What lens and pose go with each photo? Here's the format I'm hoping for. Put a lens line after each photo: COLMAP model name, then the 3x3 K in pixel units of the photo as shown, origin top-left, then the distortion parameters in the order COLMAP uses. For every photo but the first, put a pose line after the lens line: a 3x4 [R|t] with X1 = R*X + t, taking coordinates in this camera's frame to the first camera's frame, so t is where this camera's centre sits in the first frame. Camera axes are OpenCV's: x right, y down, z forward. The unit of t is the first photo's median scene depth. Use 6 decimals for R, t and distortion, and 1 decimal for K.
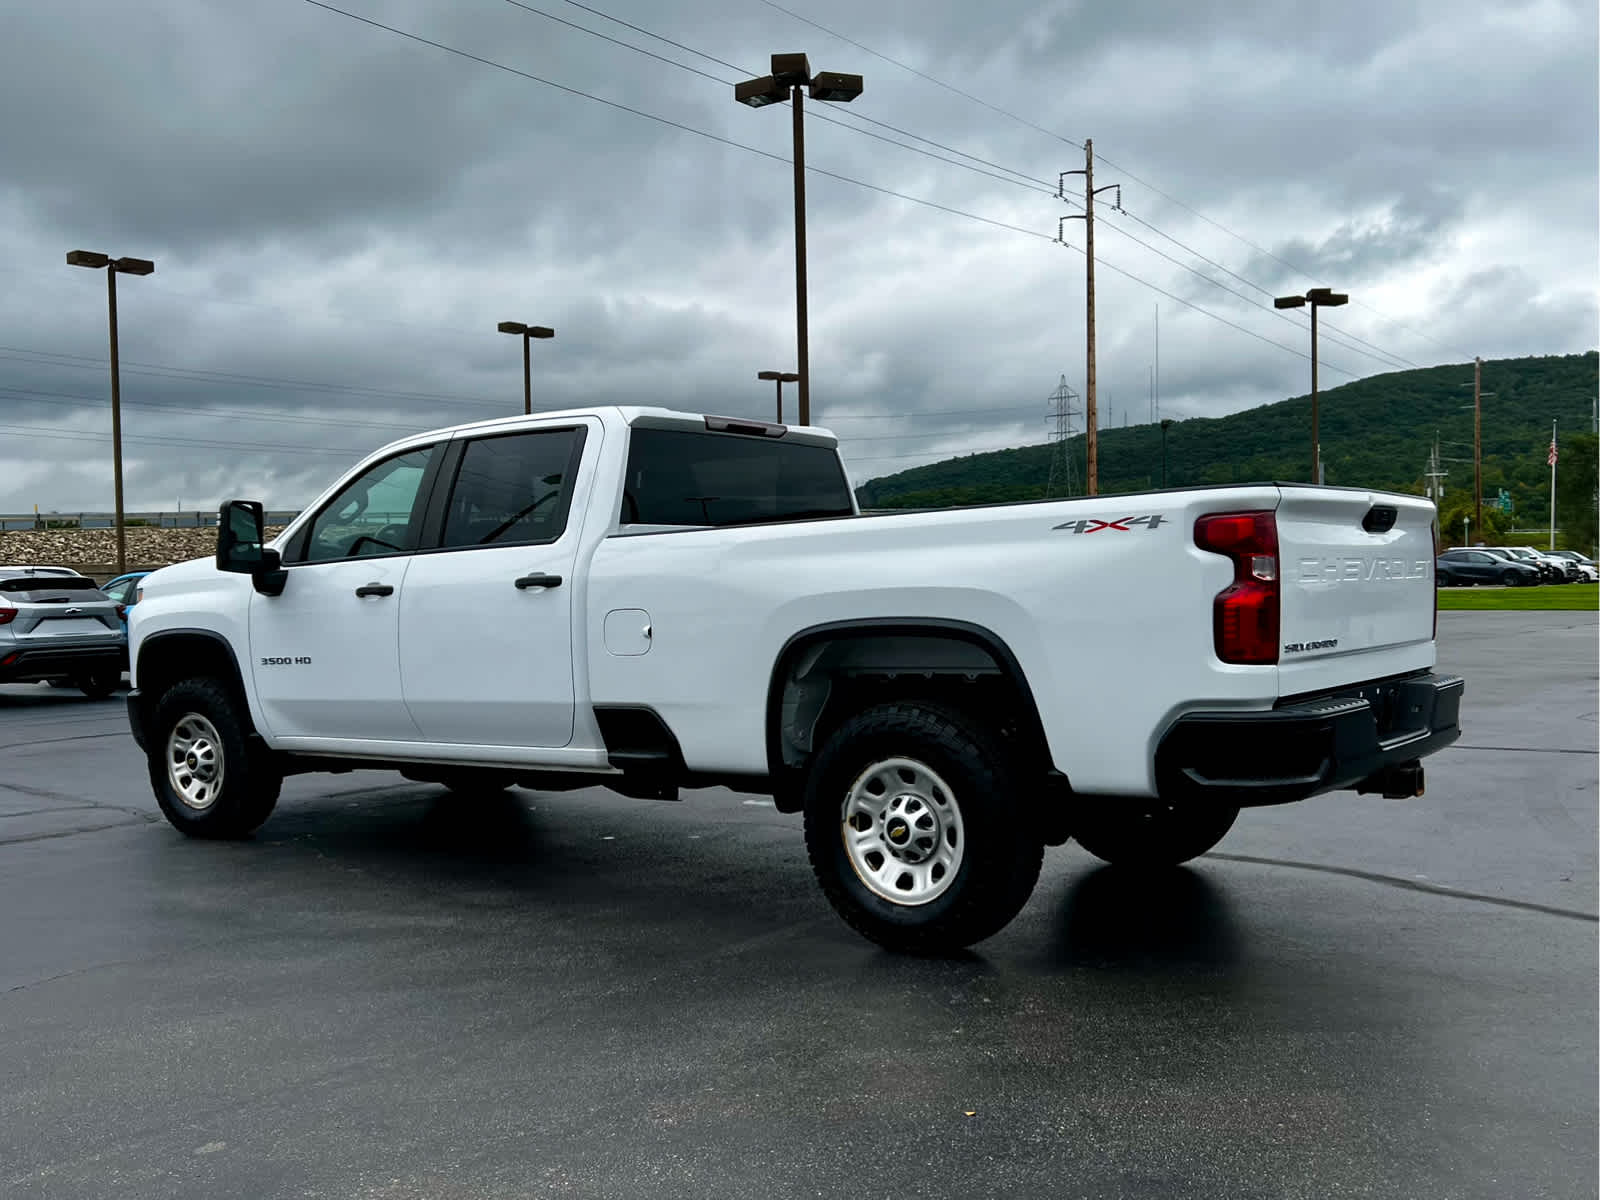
lens RADIAL K [[1495.7, 0, 877.8], [0, 1495.7, 599.6], [0, 0, 1]] dist [0.072056, -0.002832]
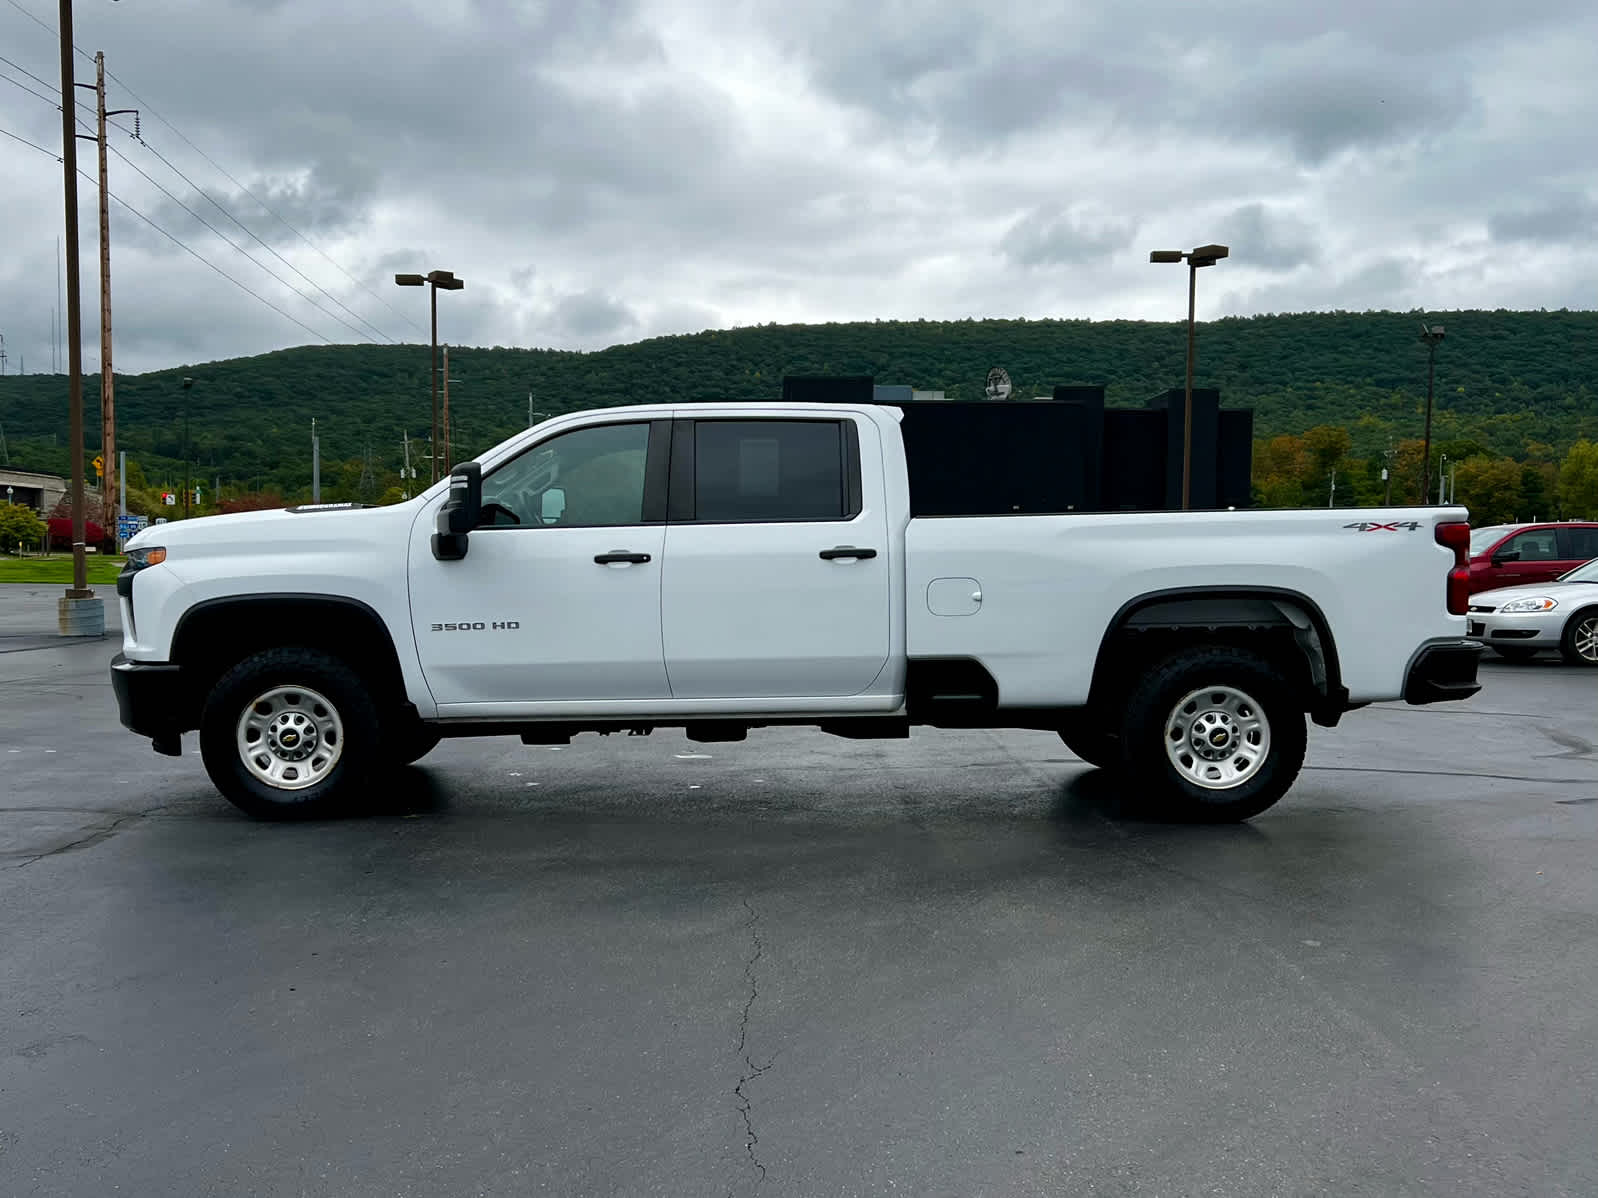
lens RADIAL K [[1584.8, 0, 799.0], [0, 1584.8, 599.0], [0, 0, 1]] dist [0.047109, 0.003437]
pose [[0.787645, 0.003705, 0.616118, -0.857056], [-0.011057, 0.999906, 0.008123, 0.011641], [-0.616030, -0.013210, 0.787612, 0.047488]]
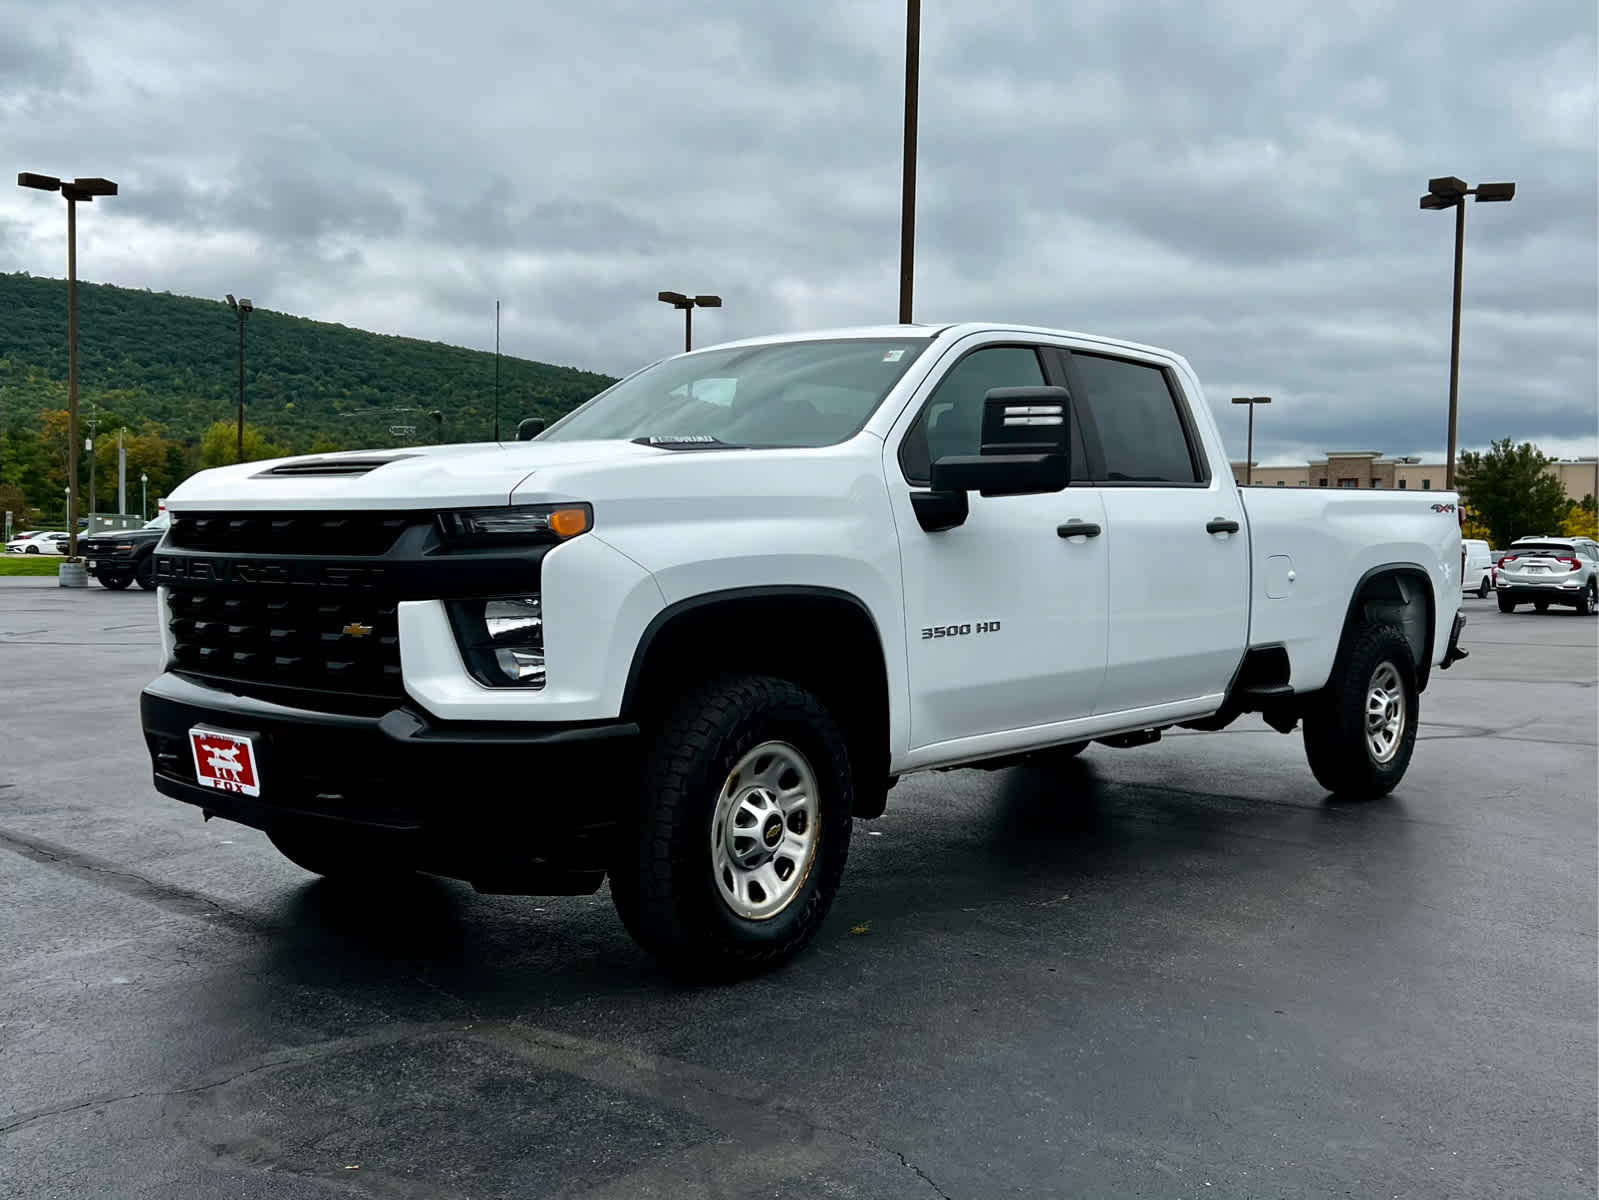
lens RADIAL K [[1585.8, 0, 799.5], [0, 1585.8, 600.0], [0, 0, 1]] dist [0.047109, 0.003437]
pose [[0.093249, -0.019434, 0.995453, -1.084895], [-0.000146, 0.999809, 0.019533, 0.013390], [-0.995643, -0.001967, 0.093229, 0.995048]]
